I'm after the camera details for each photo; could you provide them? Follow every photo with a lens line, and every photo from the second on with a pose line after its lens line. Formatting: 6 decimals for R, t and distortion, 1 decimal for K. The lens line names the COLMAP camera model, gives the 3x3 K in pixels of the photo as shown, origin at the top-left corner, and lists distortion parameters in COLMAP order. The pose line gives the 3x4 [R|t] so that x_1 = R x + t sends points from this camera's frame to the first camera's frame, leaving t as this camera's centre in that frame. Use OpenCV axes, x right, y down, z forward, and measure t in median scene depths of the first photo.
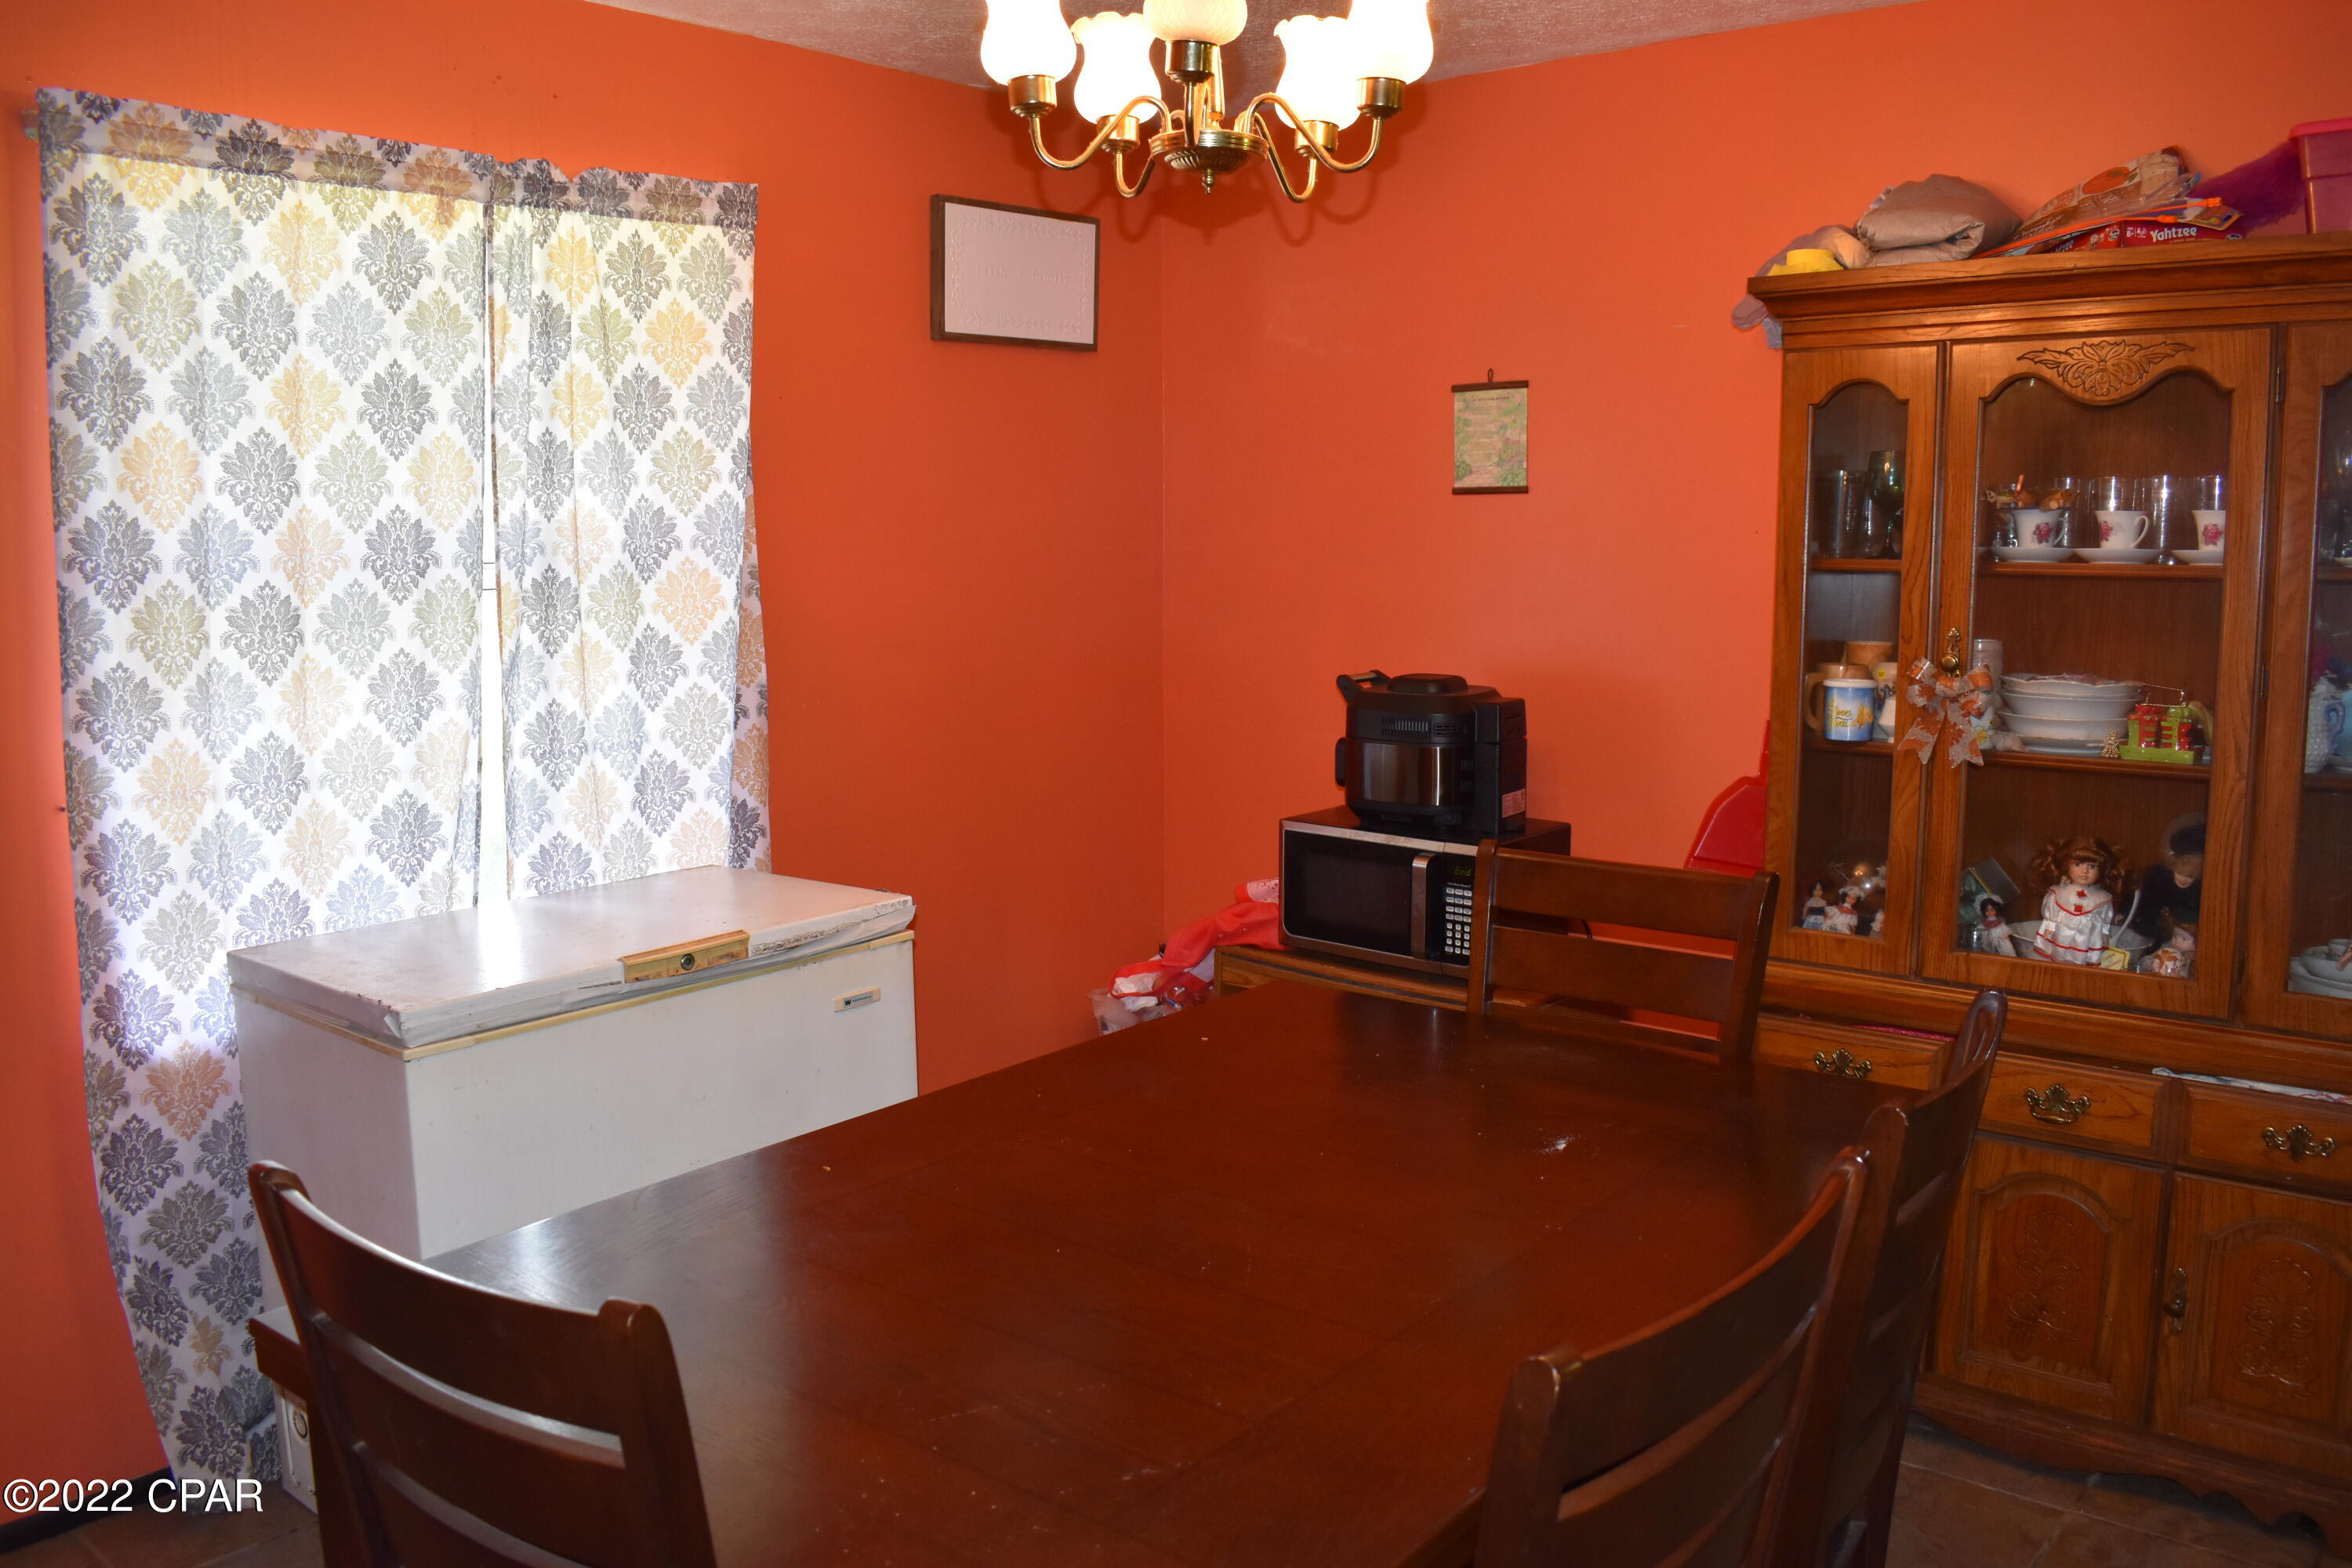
lens RADIAL K [[1878.3, 0, 1184.7], [0, 1878.3, 787.7], [0, 0, 1]] dist [-0.083255, 0.003736]
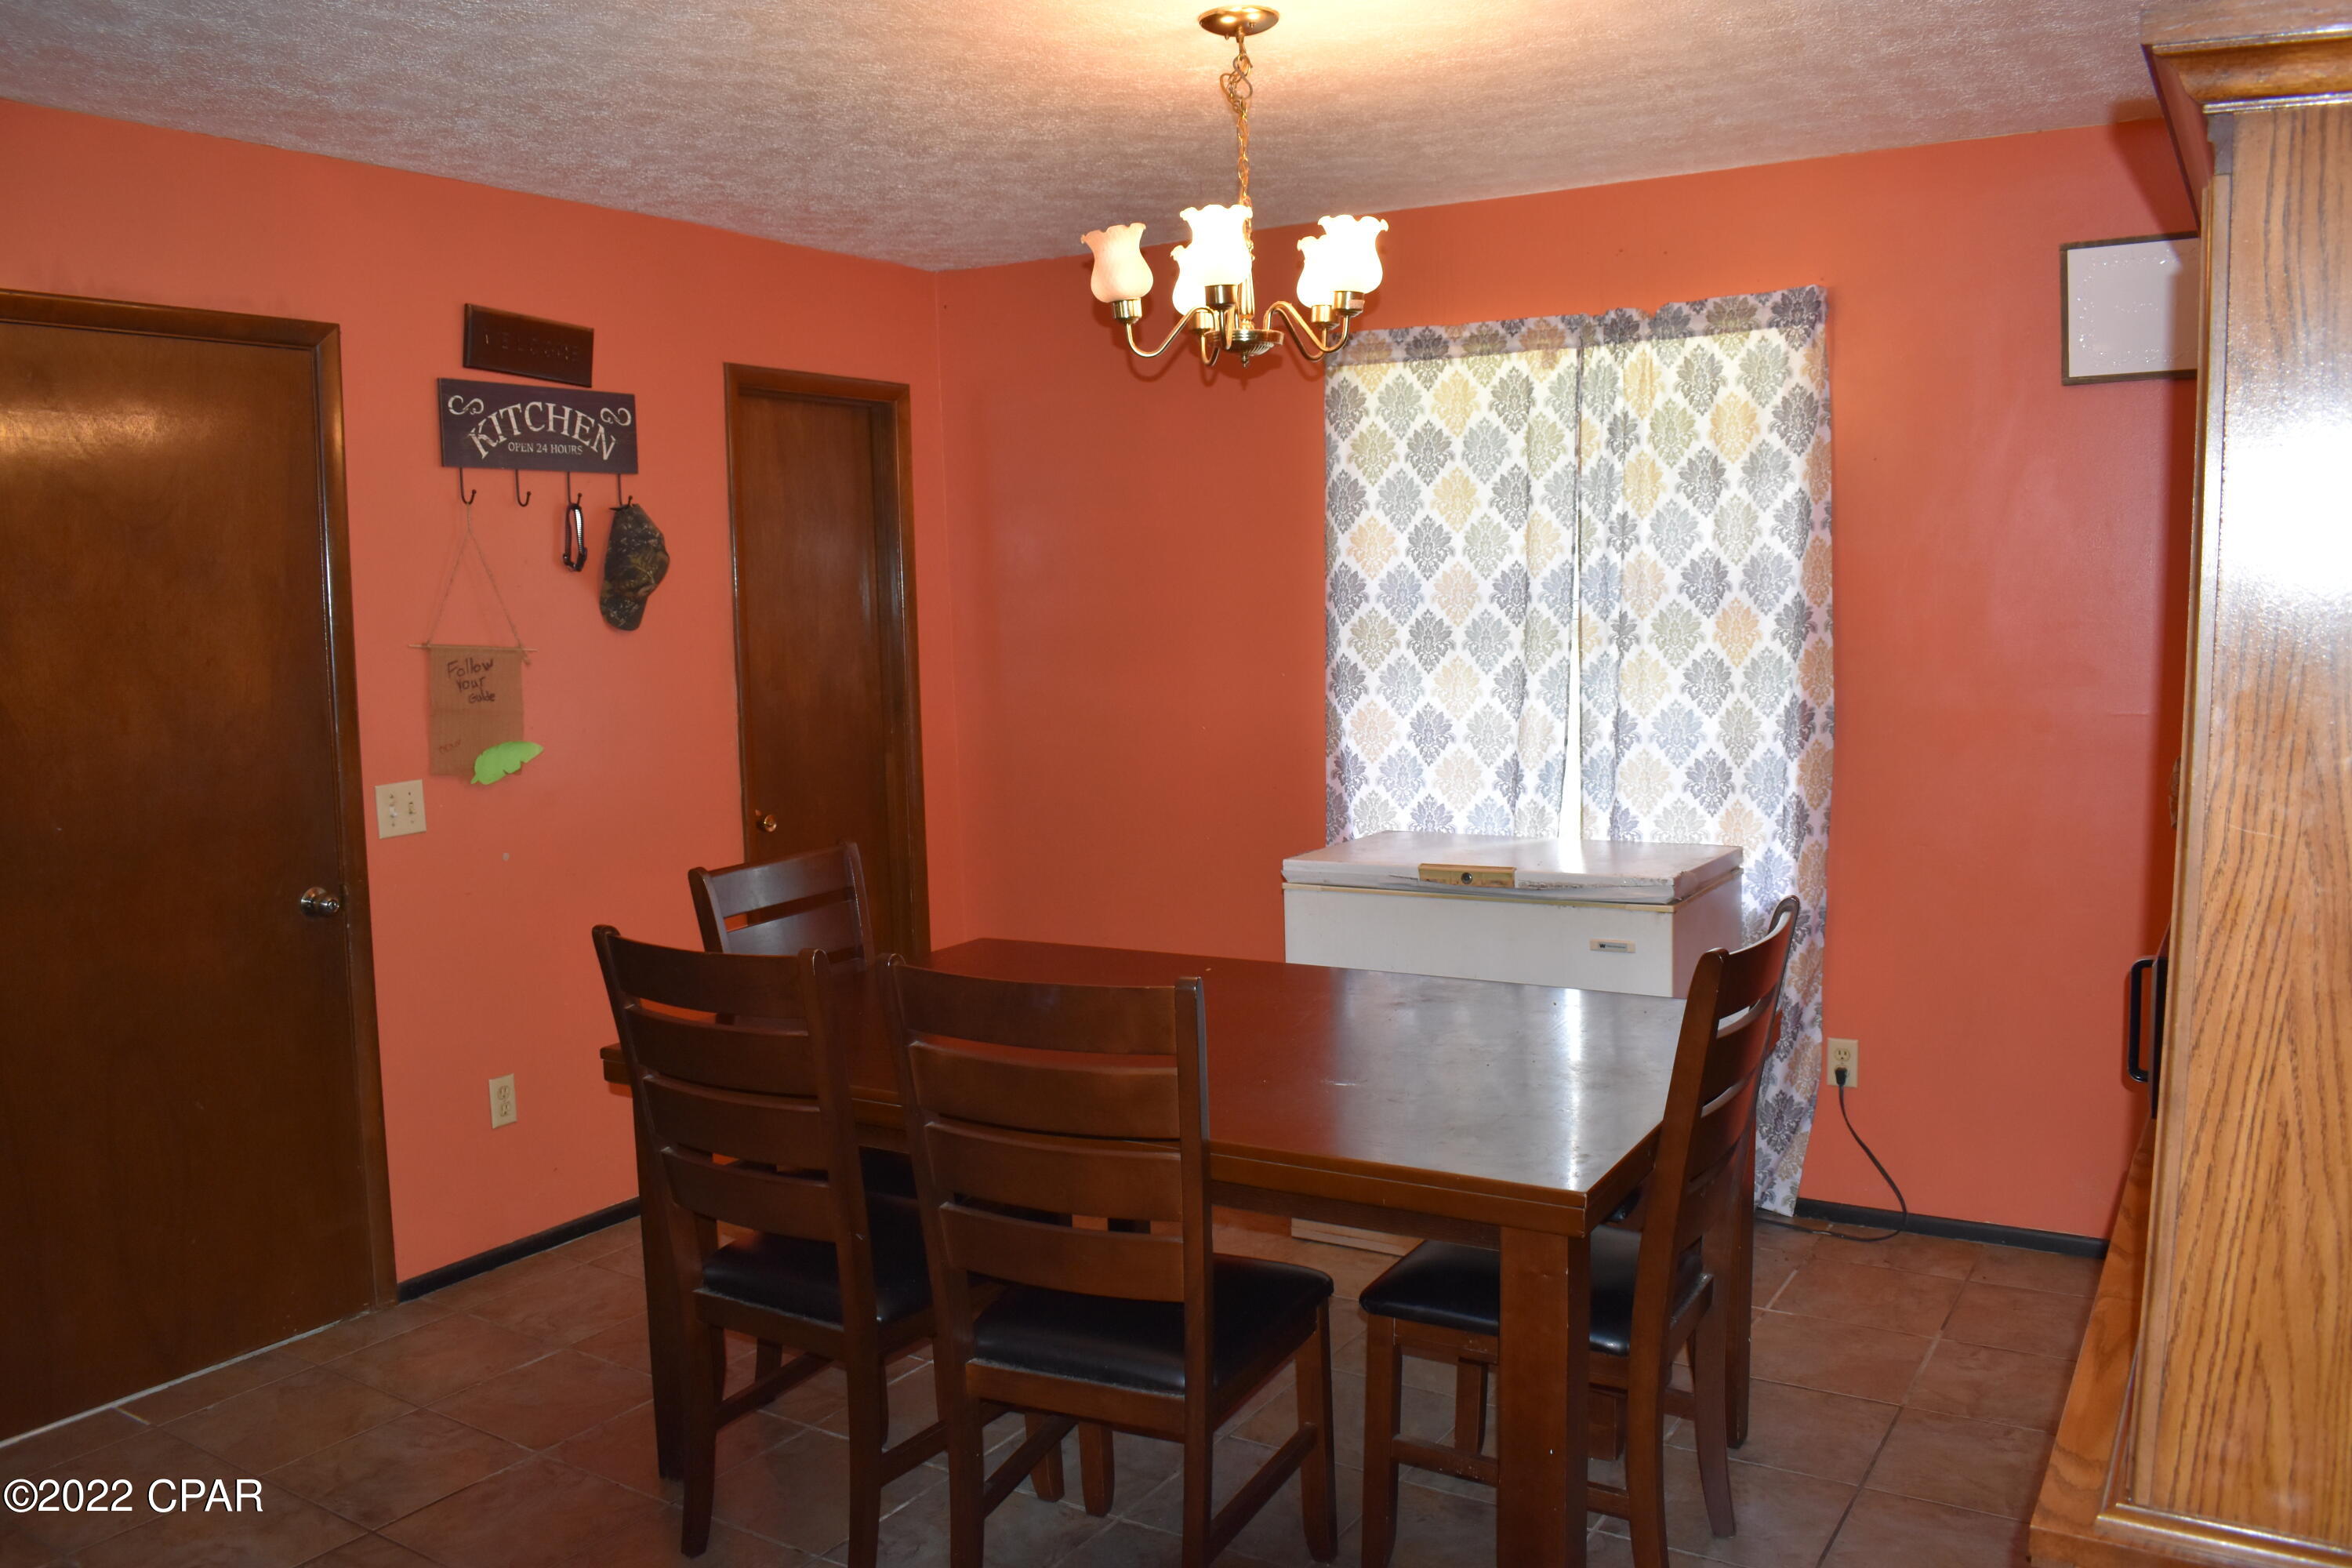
lens RADIAL K [[1878.3, 0, 1190.4], [0, 1878.3, 789.0], [0, 0, 1]] dist [-0.083255, 0.003736]
pose [[0.133114, 0.102934, -0.985741, 1.060196], [-0.120641, 0.988879, 0.086970, -0.070227], [0.983731, 0.107344, 0.144052, 0.543537]]
